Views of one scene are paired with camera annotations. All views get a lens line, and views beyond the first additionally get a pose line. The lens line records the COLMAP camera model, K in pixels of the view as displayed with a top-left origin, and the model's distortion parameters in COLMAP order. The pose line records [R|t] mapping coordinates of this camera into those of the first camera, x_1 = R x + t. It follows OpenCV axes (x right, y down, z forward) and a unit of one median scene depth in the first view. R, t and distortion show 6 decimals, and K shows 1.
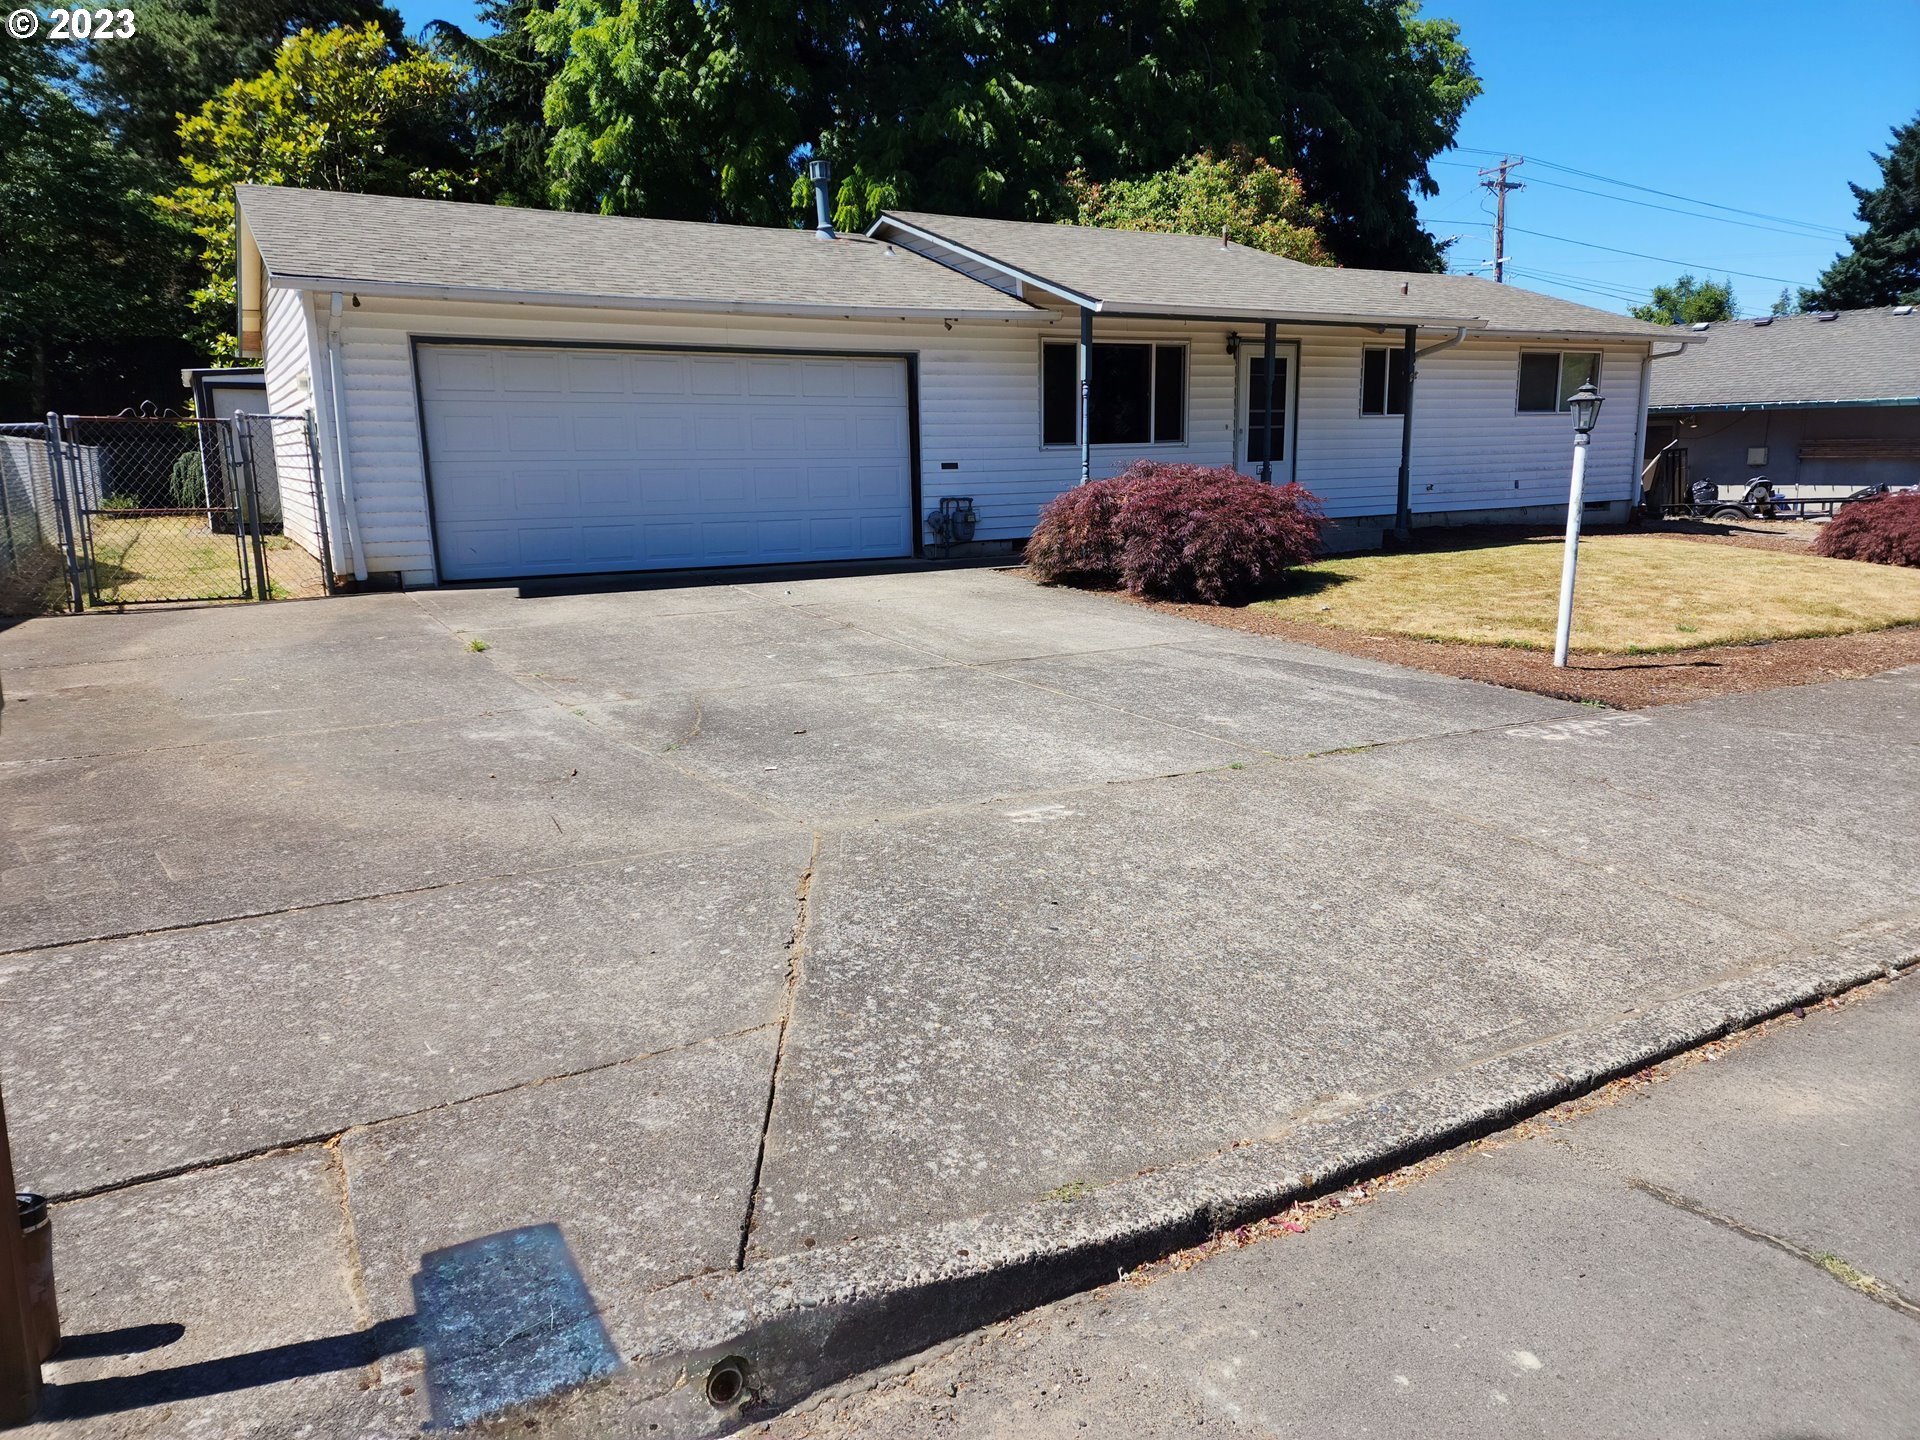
lens RADIAL K [[1287.4, 0, 963.4], [0, 1287.4, 708.0], [0, 0, 1]] dist [0.120707, -0.119352]
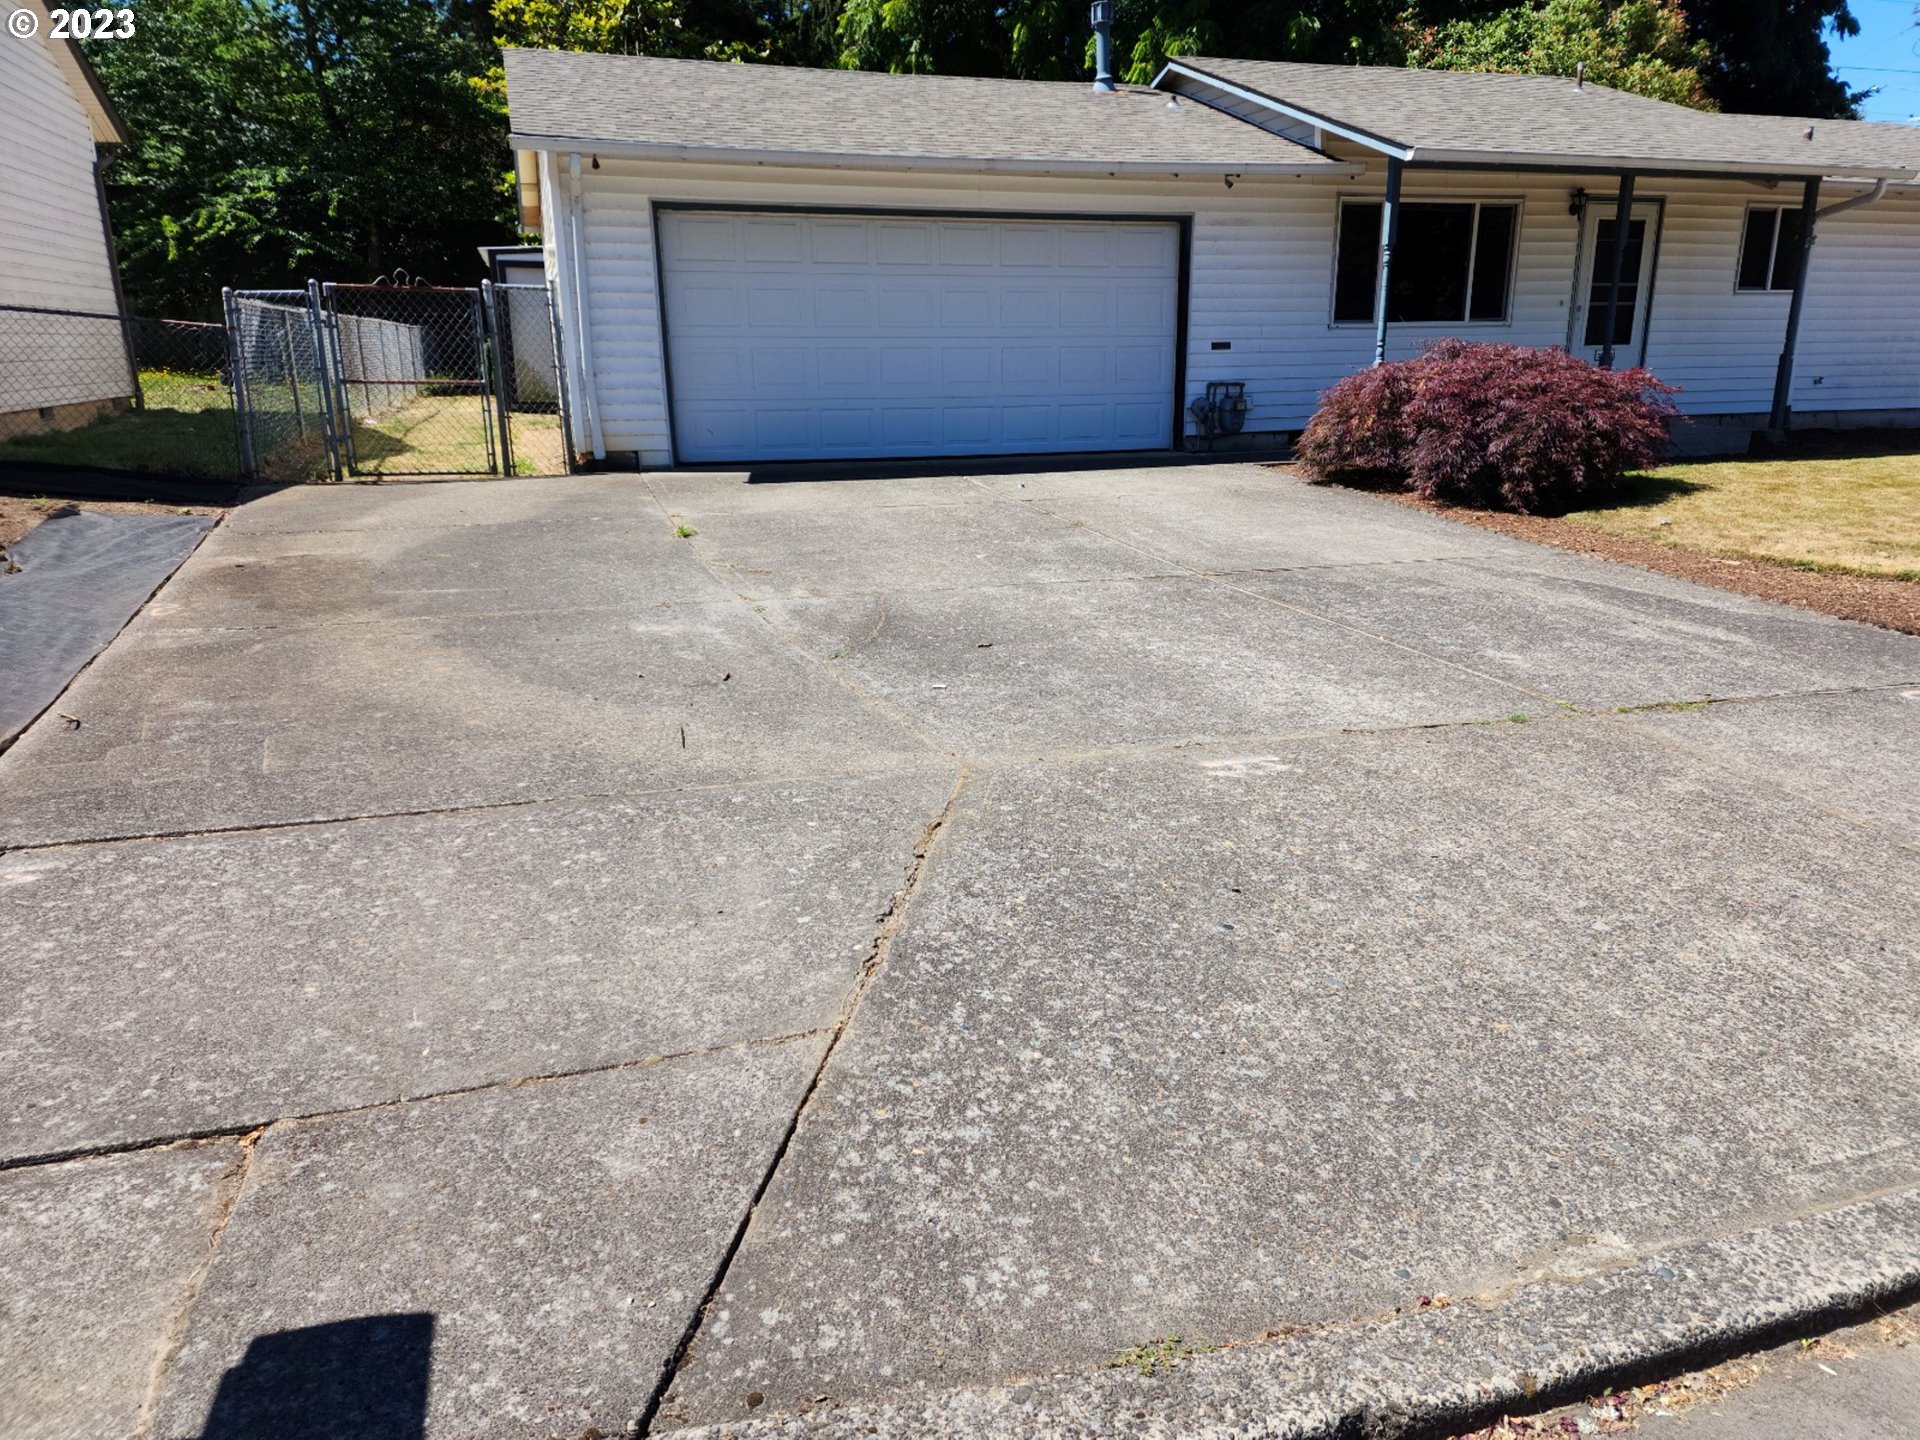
lens RADIAL K [[1303.2, 0, 980.9], [0, 1303.2, 709.2], [0, 0, 1]] dist [0.076988, -0.057724]
pose [[0.978222, 0.065840, -0.196842, 0.030409], [-0.050565, 0.995378, 0.081649, -0.006294], [0.201308, -0.069918, 0.977030, 0.092830]]
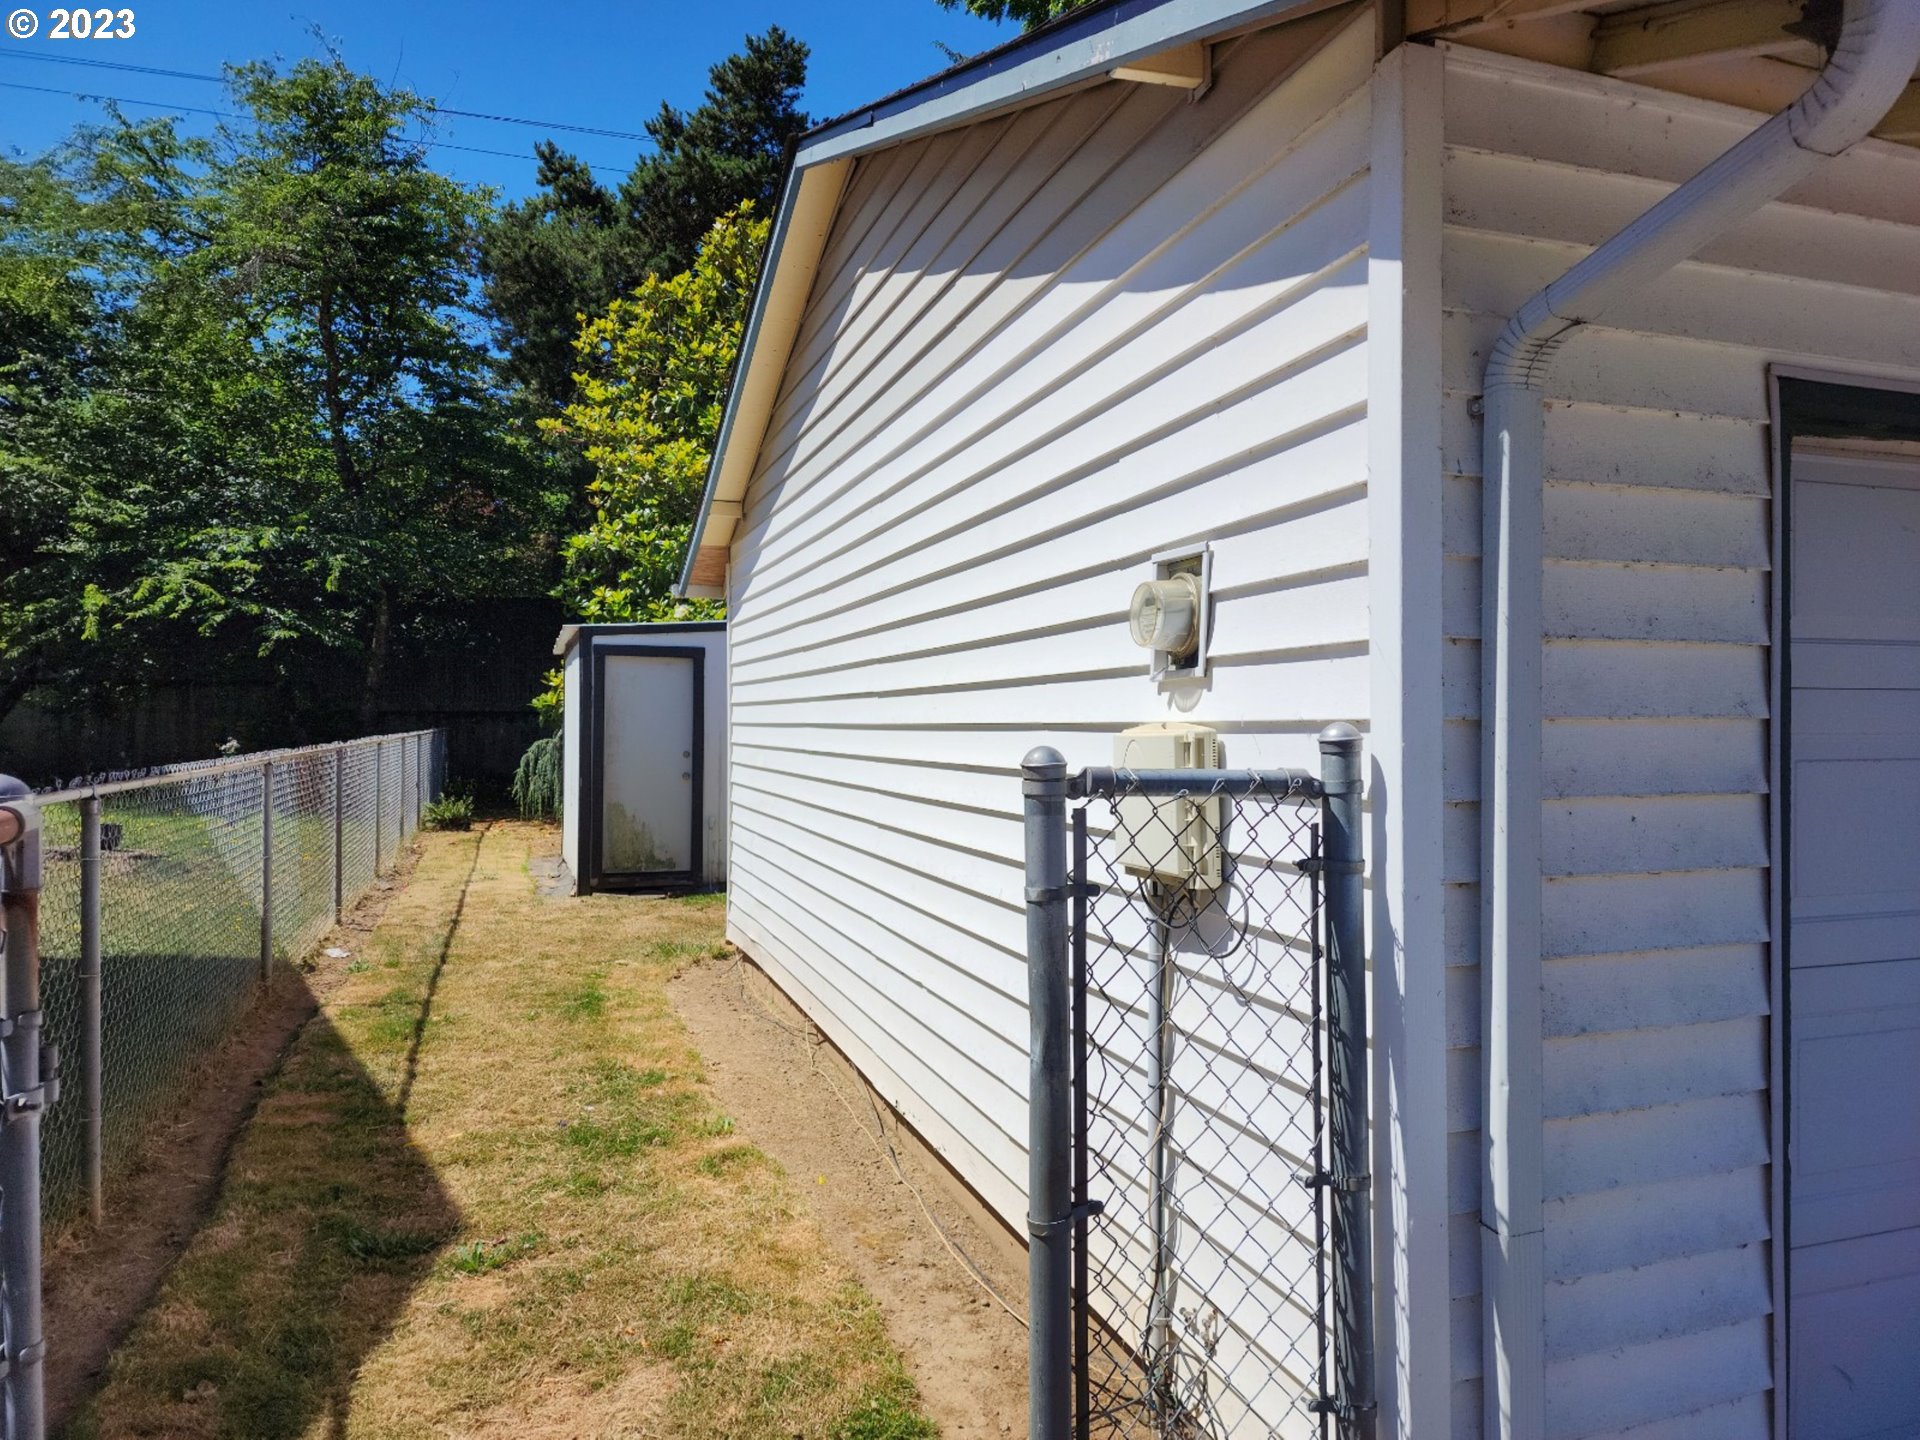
lens RADIAL K [[1249.5, 0, 942.3], [0, 1249.5, 713.8], [0, 0, 1]] dist [0.058440, -0.037884]
pose [[0.980970, 0.013344, -0.193701, -0.557551], [-0.051045, 0.980266, -0.190977, -0.208305], [0.187330, 0.197230, 0.962293, 0.882476]]
